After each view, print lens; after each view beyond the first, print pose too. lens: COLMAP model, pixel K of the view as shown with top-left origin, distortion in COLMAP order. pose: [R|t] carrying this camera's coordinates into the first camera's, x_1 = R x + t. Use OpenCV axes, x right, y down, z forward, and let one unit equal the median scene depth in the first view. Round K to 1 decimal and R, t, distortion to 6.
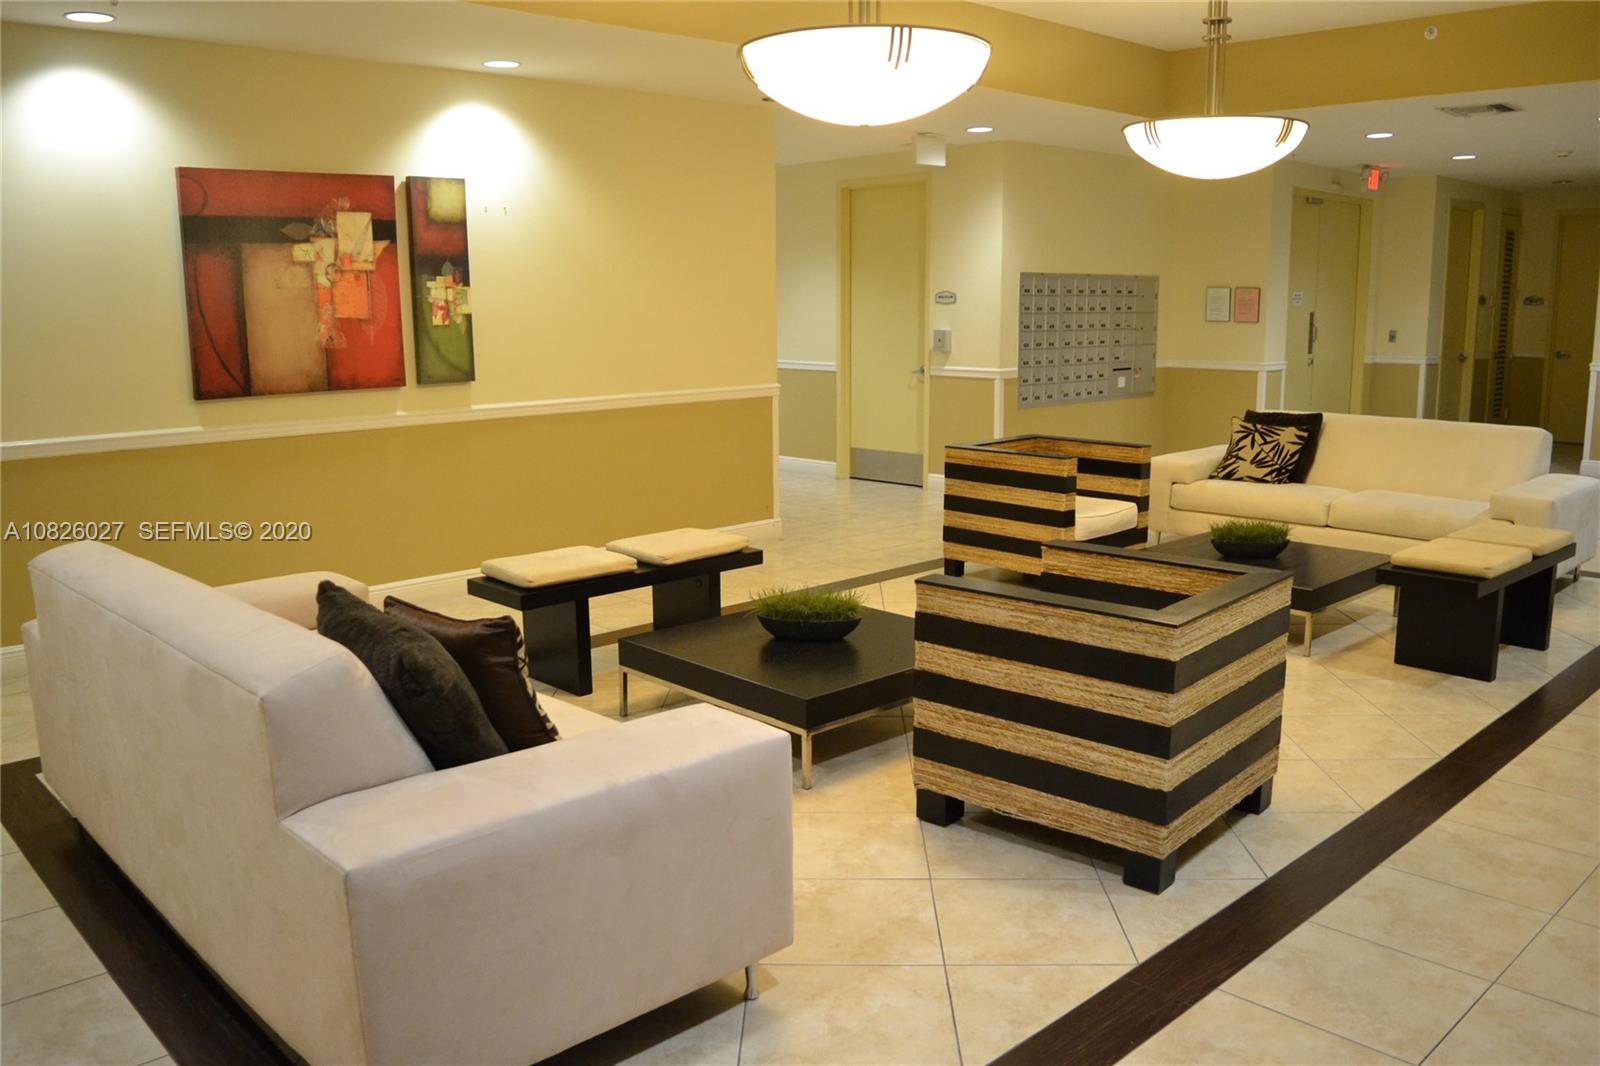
lens RADIAL K [[1285.5, 0, 786.7], [0, 1285.5, 531.0], [0, 0, 1]] dist [-0.093185, 0.025312]
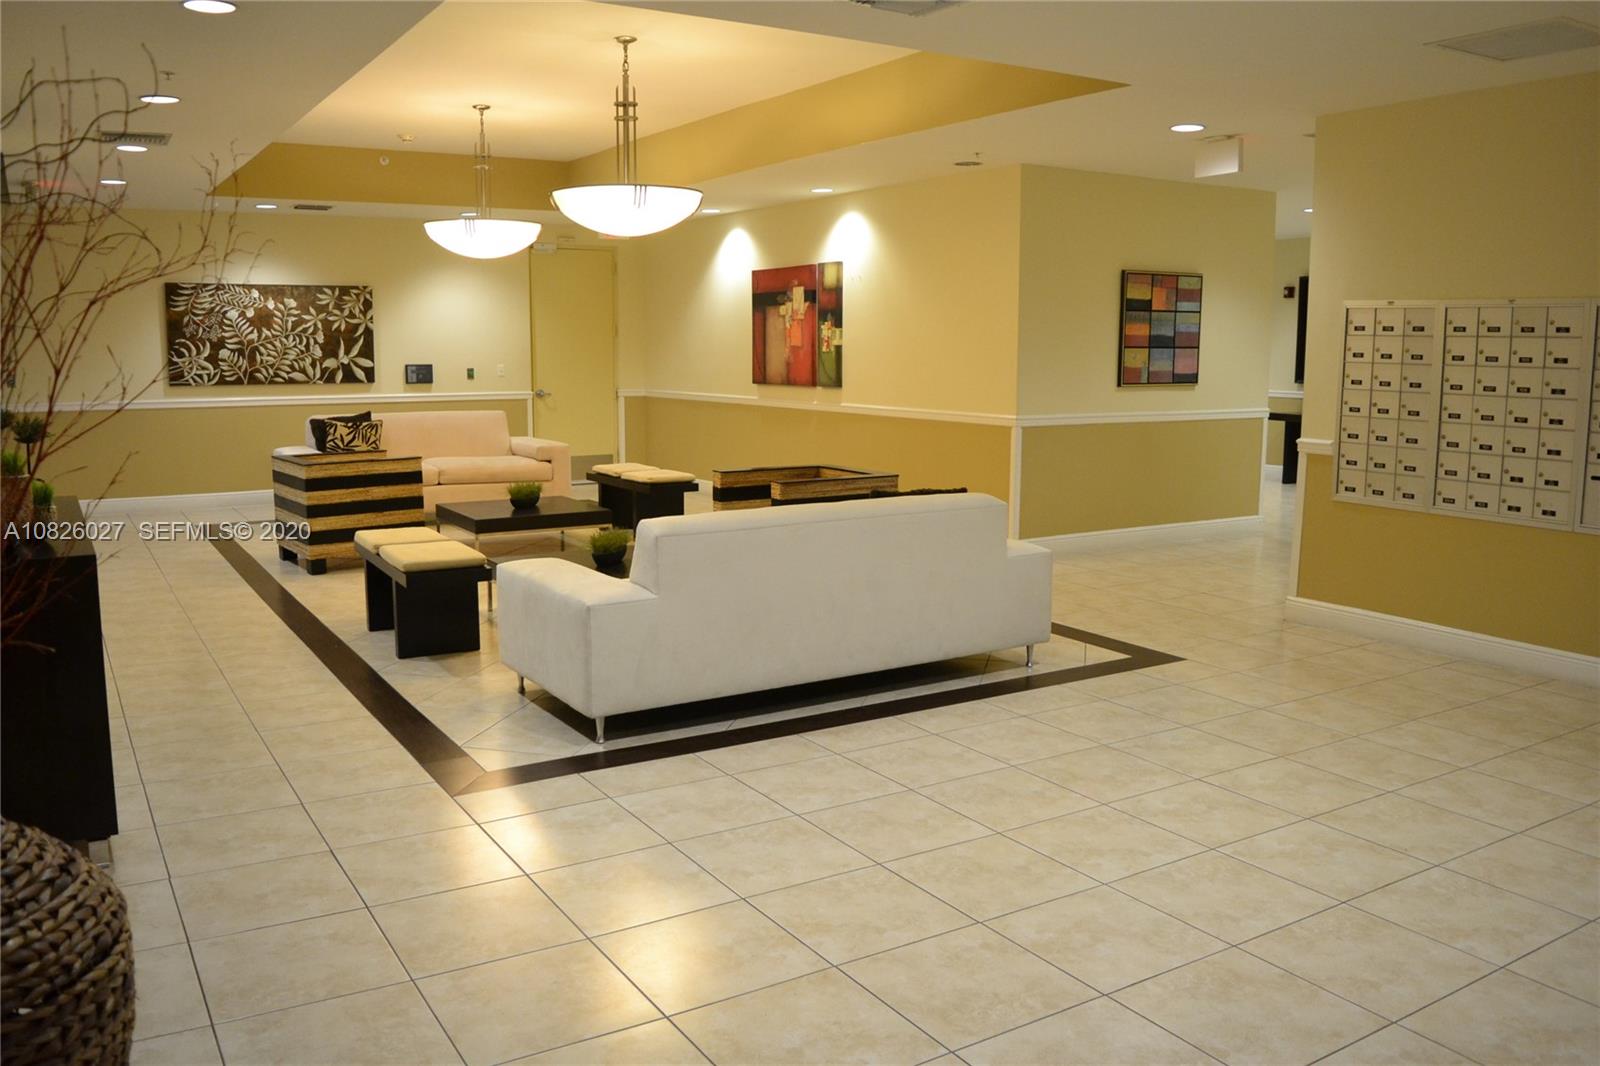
lens RADIAL K [[1285.5, 0, 786.7], [0, 1285.5, 531.0], [0, 0, 1]] dist [-0.093185, 0.025312]
pose [[-0.208366, 0.156443, -0.965458, 1.437483], [-0.165035, 0.967346, 0.192367, -0.258773], [0.964027, 0.199417, -0.175743, 1.345236]]
